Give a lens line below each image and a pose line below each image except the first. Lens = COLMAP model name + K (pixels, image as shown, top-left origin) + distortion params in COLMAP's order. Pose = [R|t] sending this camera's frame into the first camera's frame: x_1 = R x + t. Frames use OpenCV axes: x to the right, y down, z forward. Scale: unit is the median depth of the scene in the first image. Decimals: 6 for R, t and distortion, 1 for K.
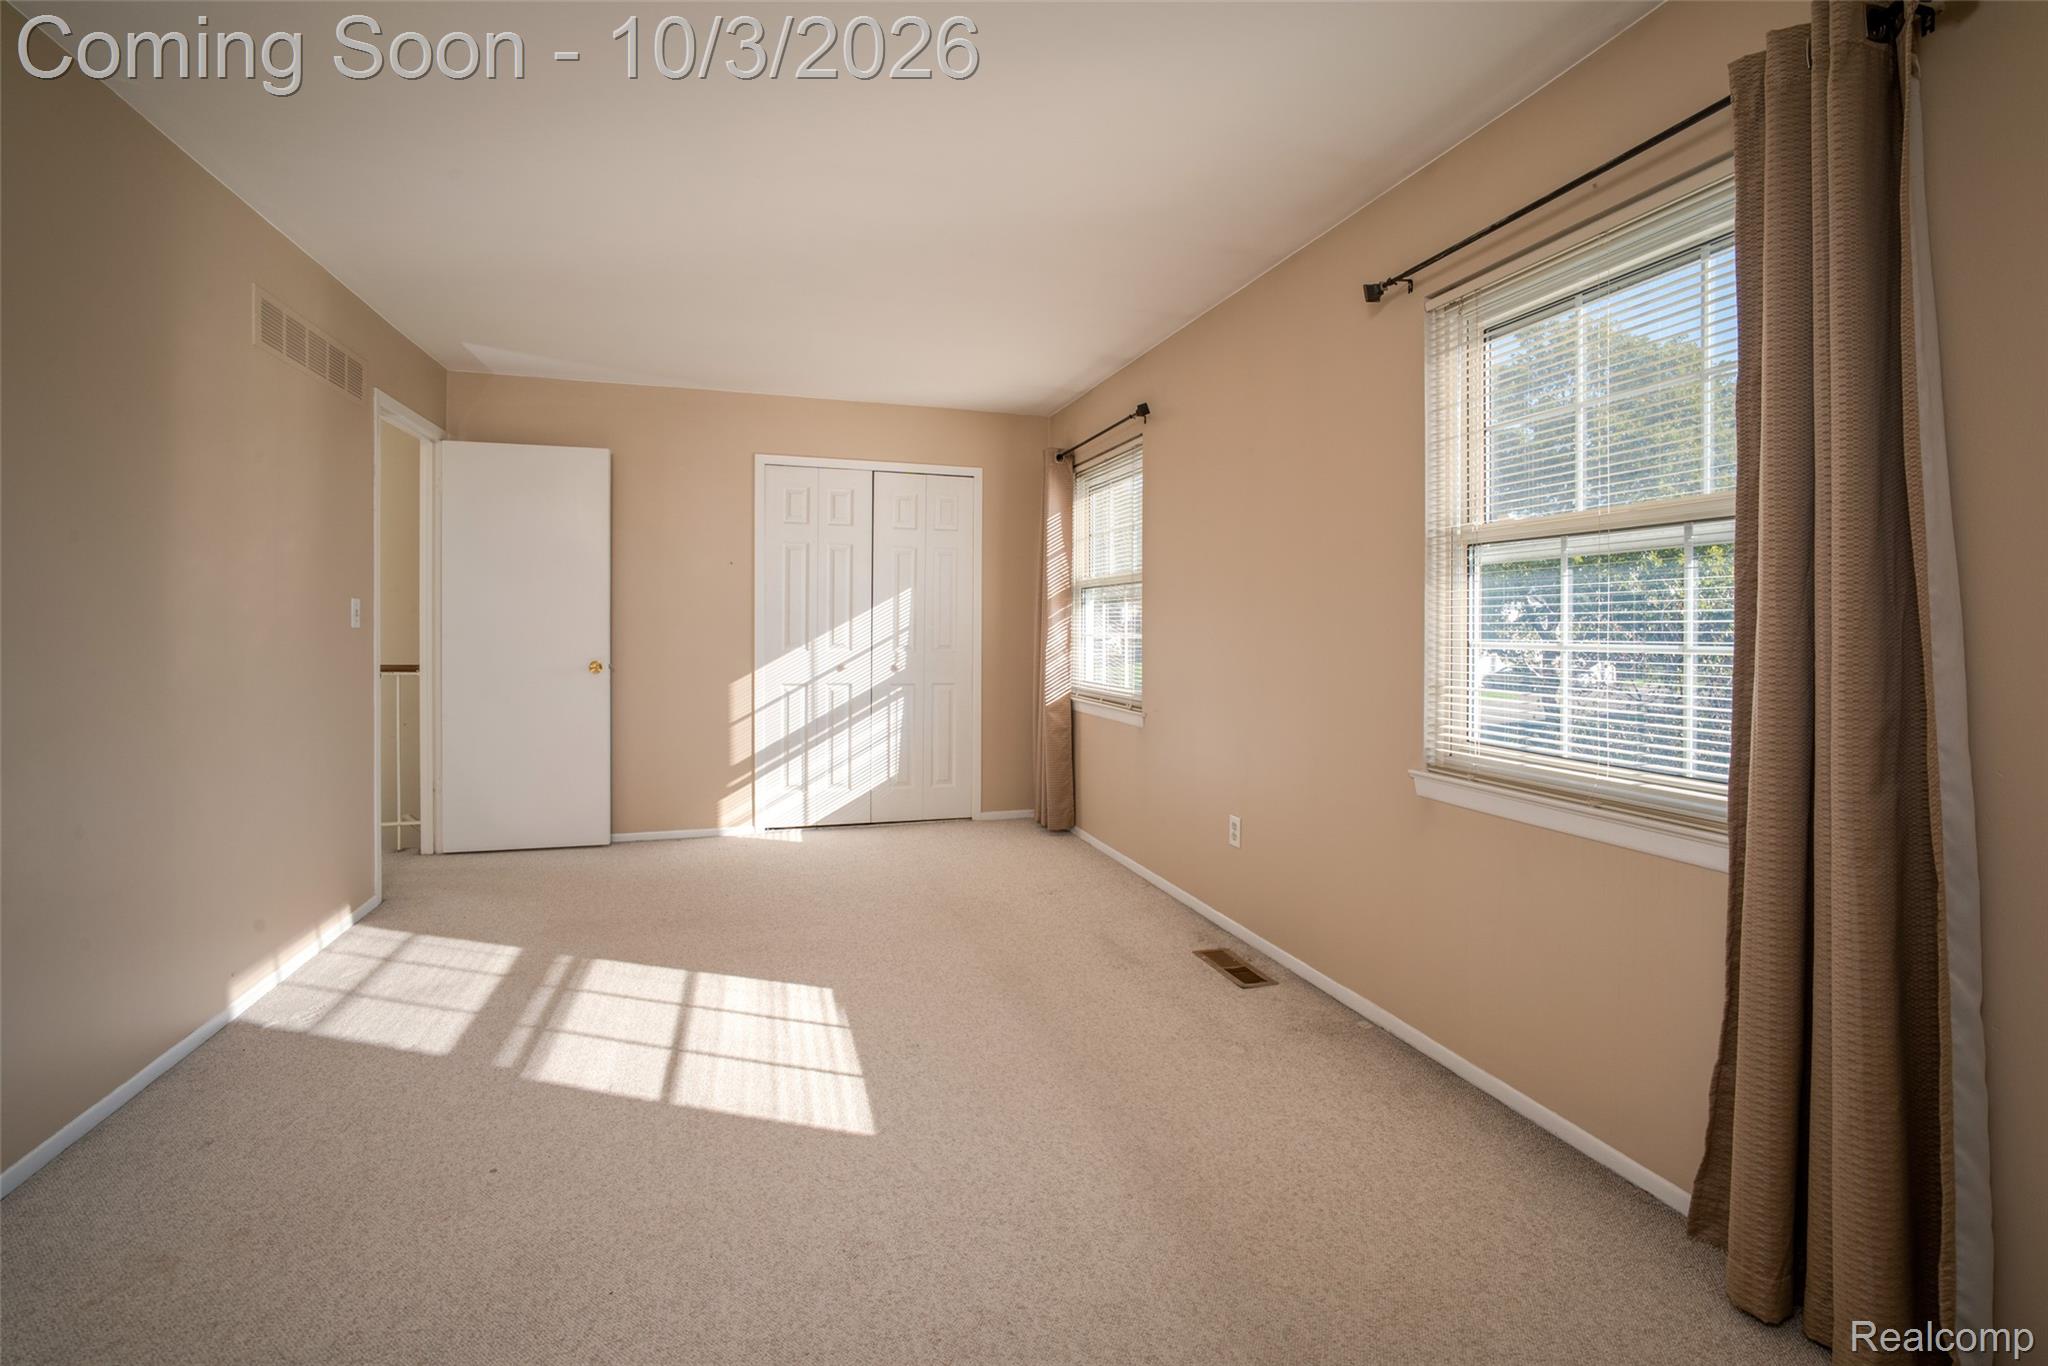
lens RADIAL K [[881.8, 0, 1023.5], [0, 881.8, 648.9], [0, 0, 1]] dist [-0.038745, 0.018786]
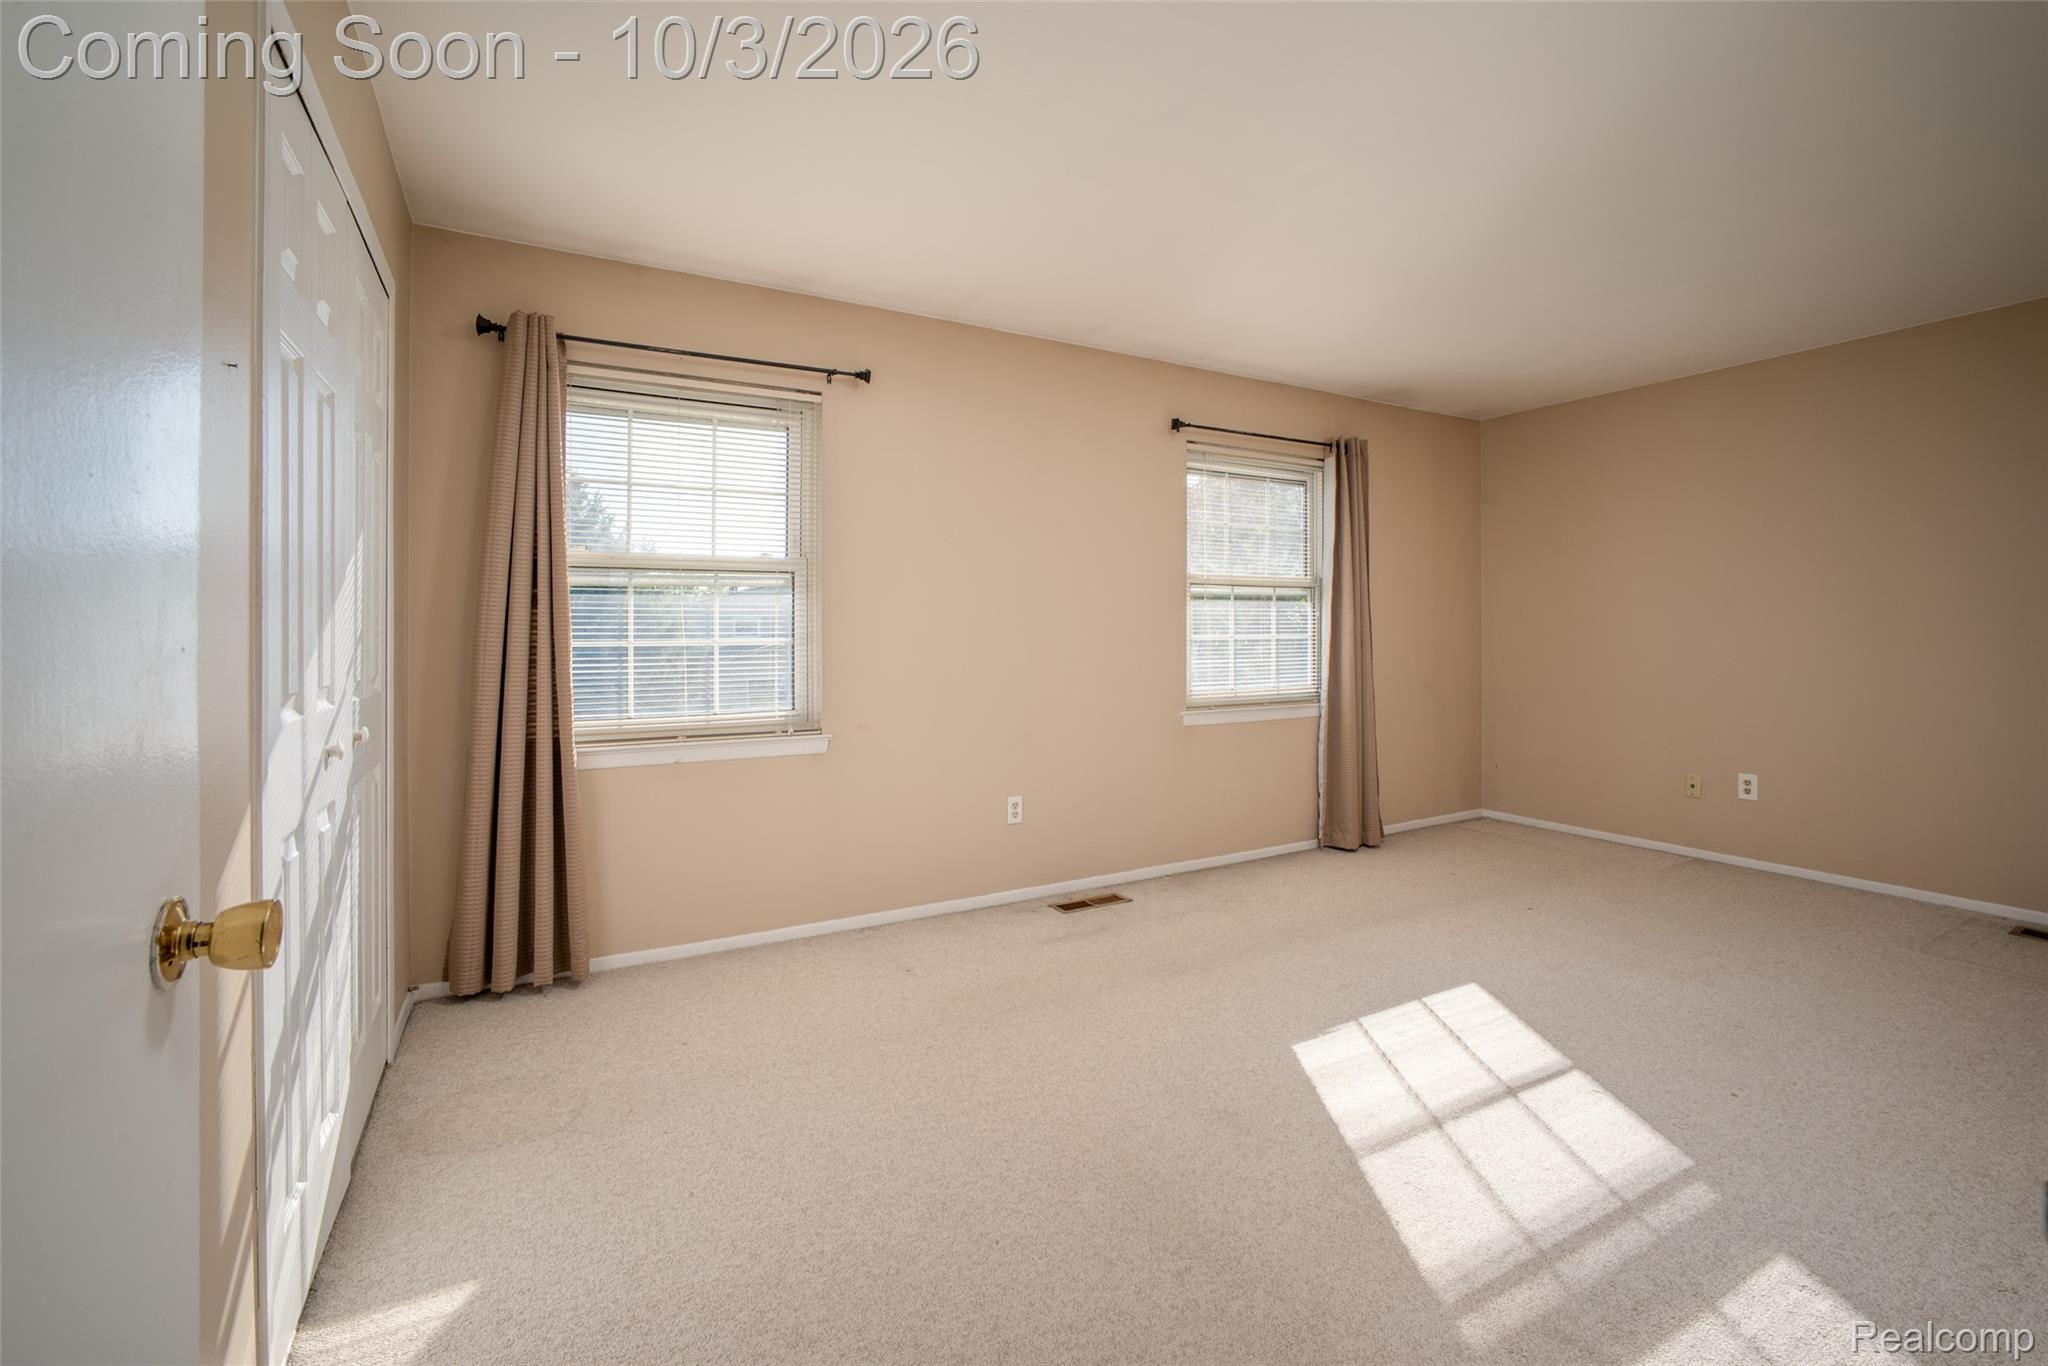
lens RADIAL K [[871.8, 0, 1015.7], [0, 871.8, 647.9], [0, 0, 1]] dist [0.001062, 0.000139]
pose [[-0.192652, -0.022641, 0.981006, -1.151269], [0.025986, 0.999265, 0.028166, -0.043701], [-0.980923, 0.030919, -0.191922, 1.621470]]
